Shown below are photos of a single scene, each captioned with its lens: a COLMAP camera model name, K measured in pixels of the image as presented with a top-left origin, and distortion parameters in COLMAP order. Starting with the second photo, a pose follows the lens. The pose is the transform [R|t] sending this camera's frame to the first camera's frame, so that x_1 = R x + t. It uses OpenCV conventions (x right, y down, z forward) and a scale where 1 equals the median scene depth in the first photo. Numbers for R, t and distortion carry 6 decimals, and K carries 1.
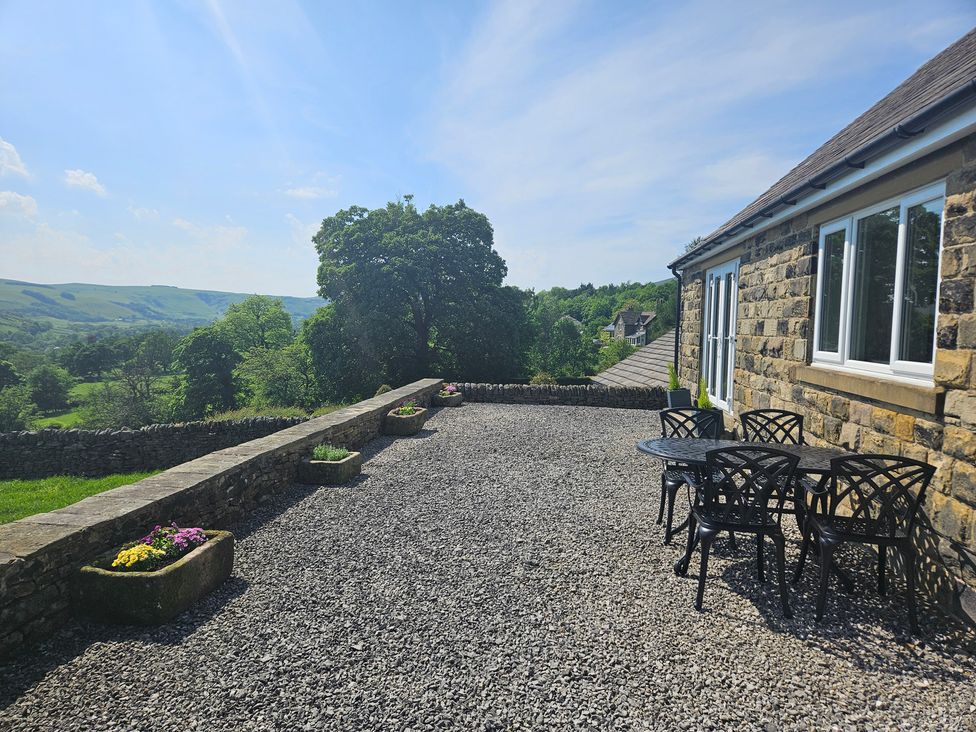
lens RADIAL K [[657.5, 0, 493.4], [0, 657.5, 370.4], [0, 0, 1]] dist [0.070670, -0.055606]
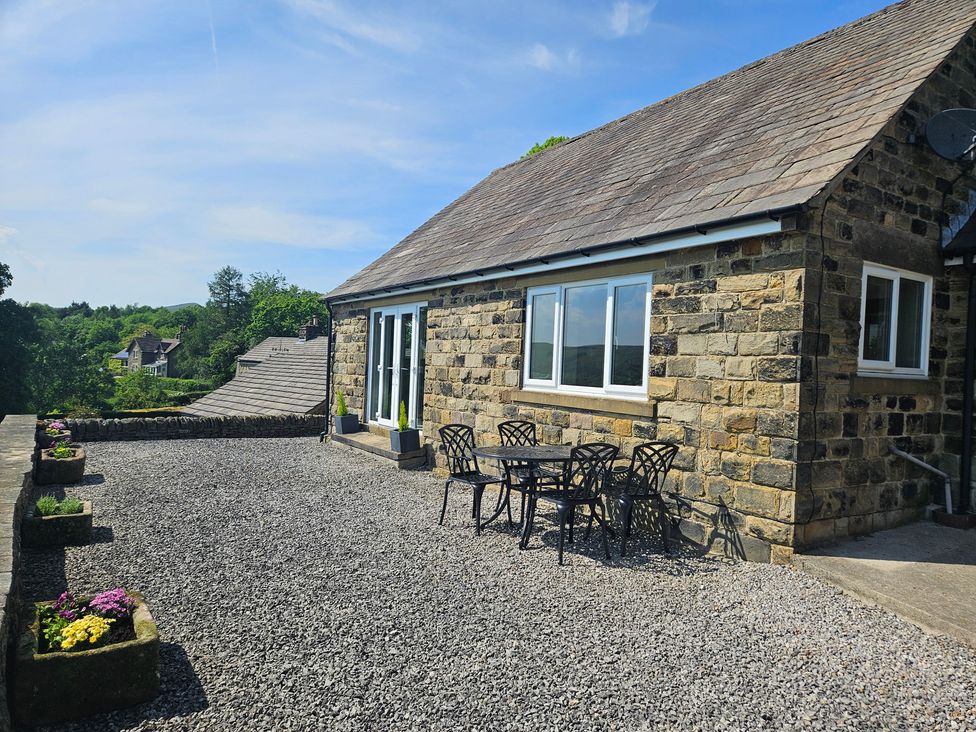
lens RADIAL K [[657.5, 0, 482.4], [0, 657.5, 369.7], [0, 0, 1]] dist [0.070670, -0.055606]
pose [[0.751659, 0.012308, 0.659438, -0.604519], [0.018763, 0.999022, -0.040033, 0.005628], [-0.659286, 0.042464, 0.750693, 0.059248]]
